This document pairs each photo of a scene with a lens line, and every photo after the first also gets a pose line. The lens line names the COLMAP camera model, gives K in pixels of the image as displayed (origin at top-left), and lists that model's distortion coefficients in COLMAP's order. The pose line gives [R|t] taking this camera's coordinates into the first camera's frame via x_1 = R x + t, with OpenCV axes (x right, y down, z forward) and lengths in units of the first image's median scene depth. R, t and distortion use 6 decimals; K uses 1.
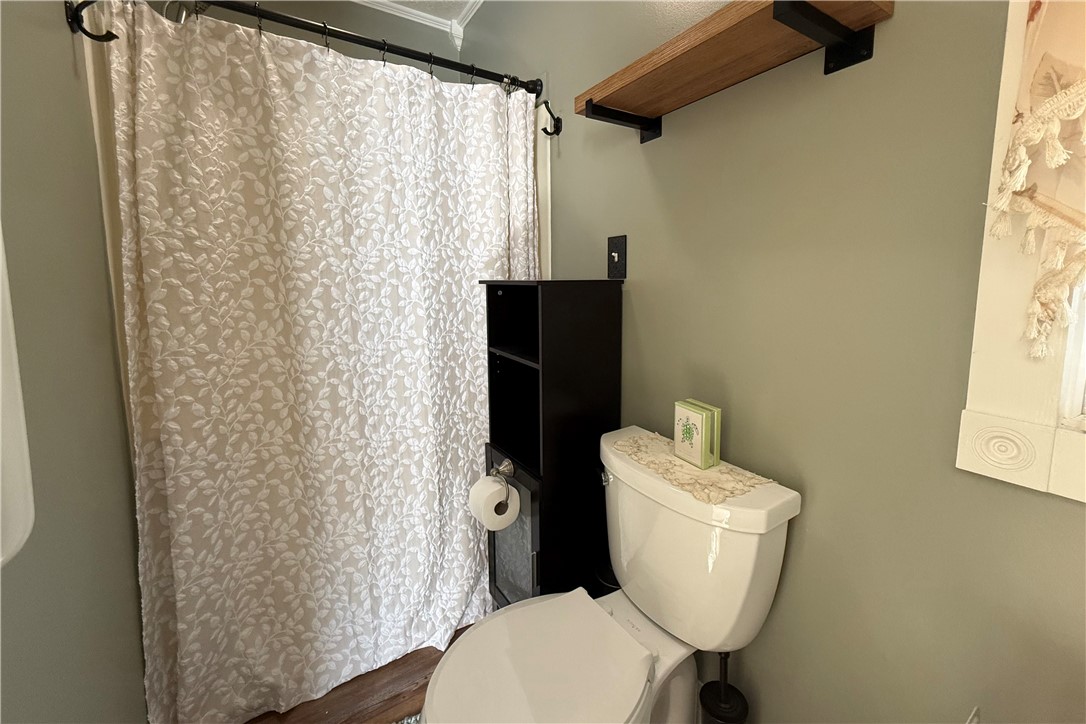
lens RADIAL K [[431.9, 0, 544.0], [0, 431.9, 322.6], [0, 0, 1]] dist [-0.002877, 0.000015]
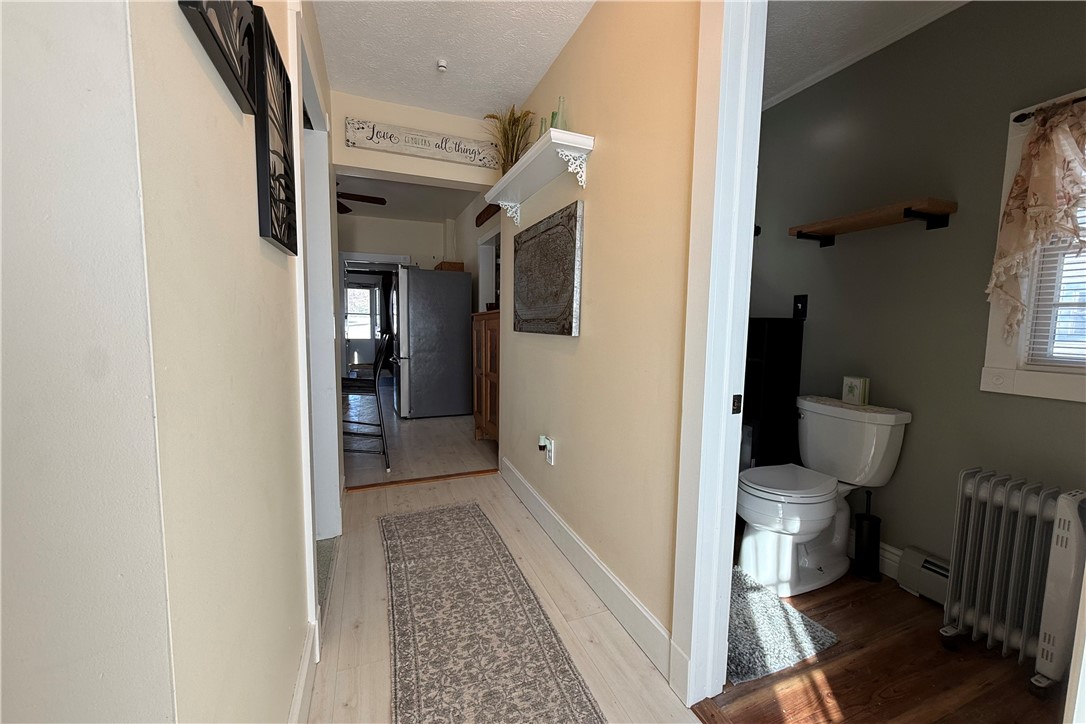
lens RADIAL K [[431.9, 0, 544.5], [0, 431.9, 360.8], [0, 0, 1]] dist [-0.002877, 0.000015]
pose [[0.986064, 0.029778, -0.163677, -0.806077], [-0.032990, 0.999312, -0.016943, 0.197627], [0.163060, 0.022107, 0.986368, -1.328321]]
